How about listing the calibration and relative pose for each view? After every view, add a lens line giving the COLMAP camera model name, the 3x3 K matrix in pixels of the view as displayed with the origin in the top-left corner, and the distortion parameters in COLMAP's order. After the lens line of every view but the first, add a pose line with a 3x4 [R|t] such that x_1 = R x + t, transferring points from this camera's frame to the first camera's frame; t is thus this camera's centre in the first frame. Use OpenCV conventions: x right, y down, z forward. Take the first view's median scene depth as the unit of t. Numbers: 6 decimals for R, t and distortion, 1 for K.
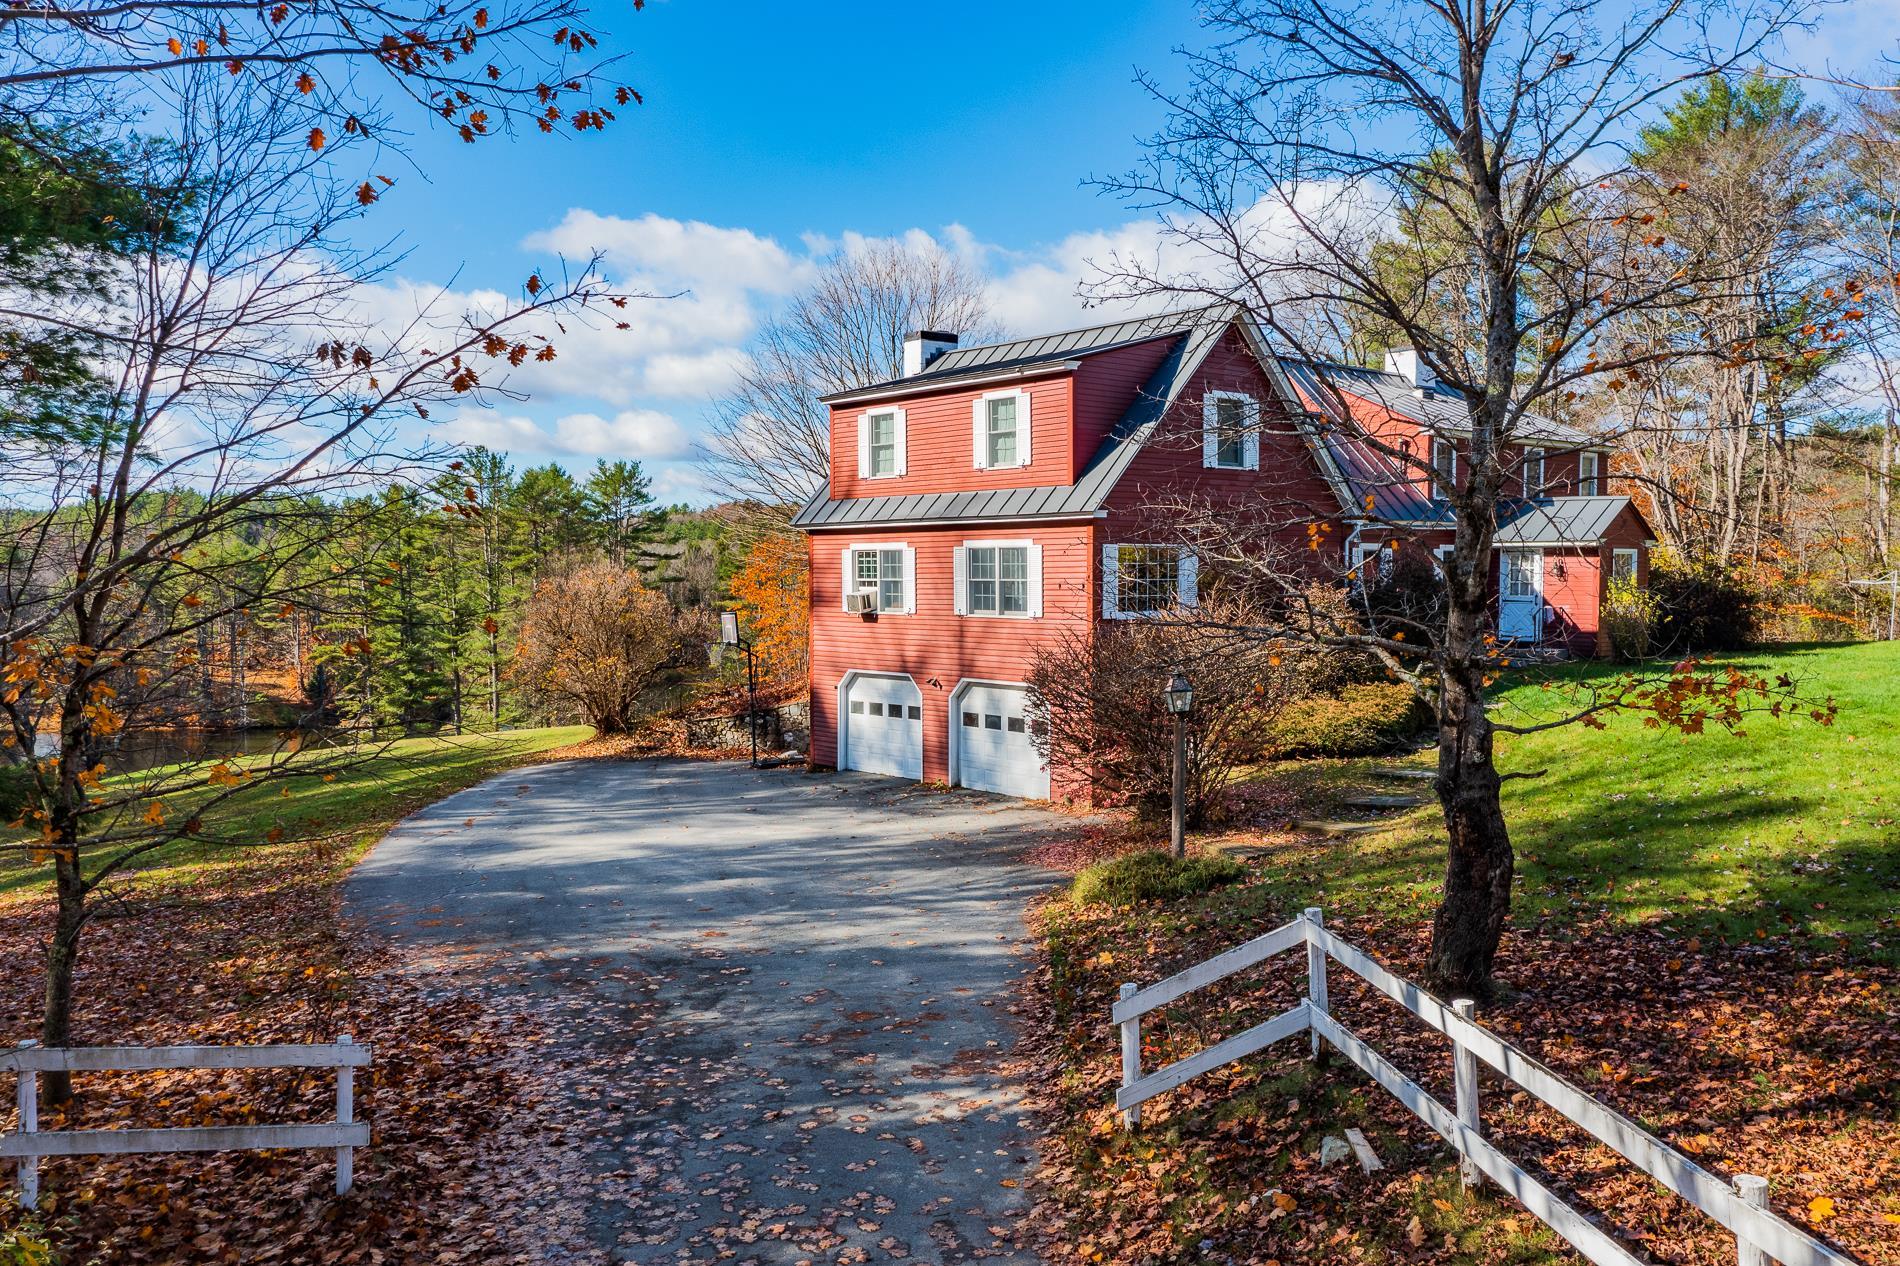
lens RADIAL K [[1491.0, 0, 950.0], [0, 1491.0, 633.0], [0, 0, 1]] dist [-0.005508, -0.001374]
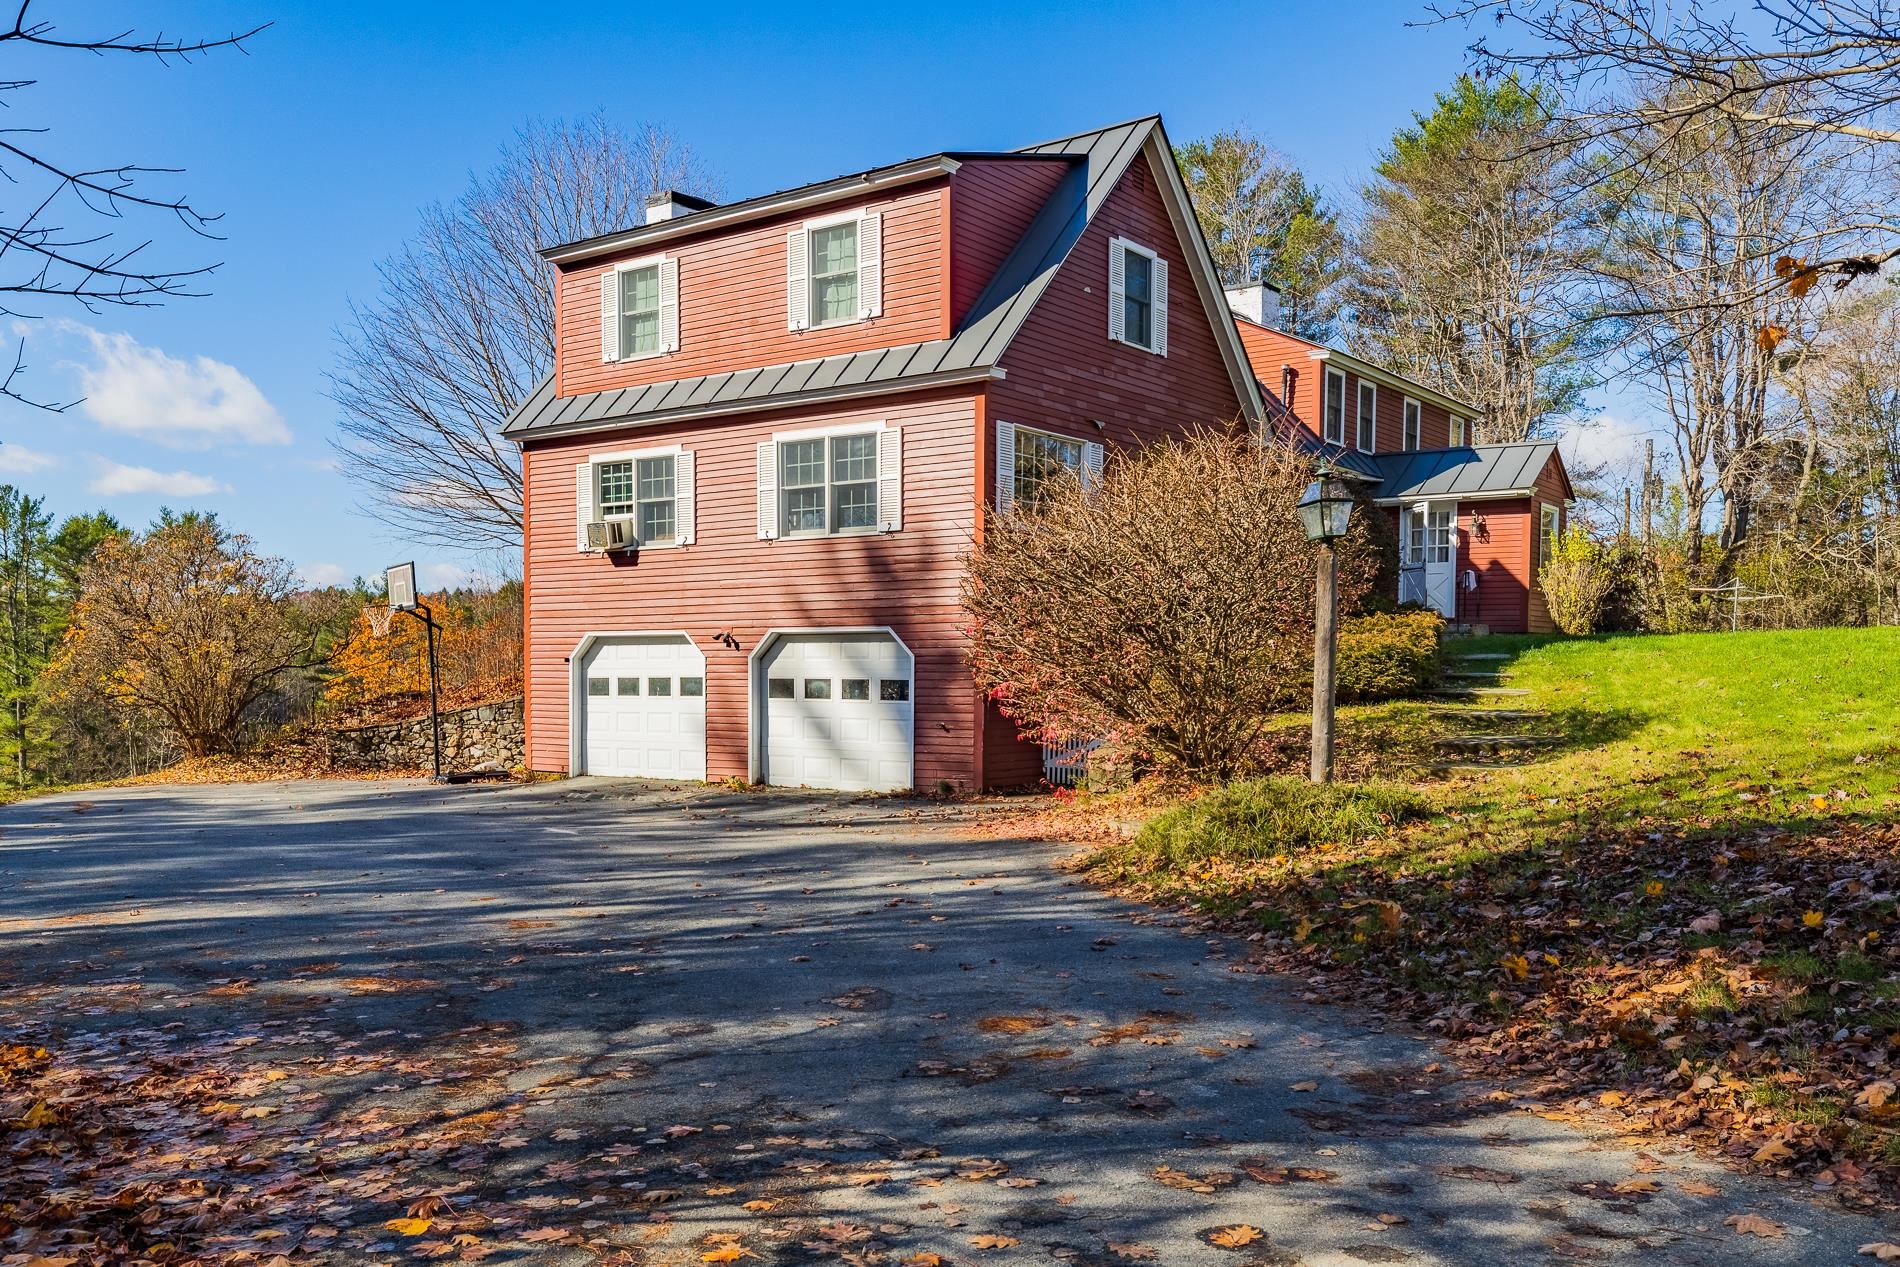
lens RADIAL K [[1614.6, 0, 951.1], [0, 1614.6, 733.1], [0, 0, 1]] dist [-0.013232, 0.003884]
pose [[0.974896, 0.000638, 0.222661, -0.078072], [-0.002689, 0.999957, 0.008909, 0.072322], [-0.222646, -0.009284, 0.974855, 0.238551]]
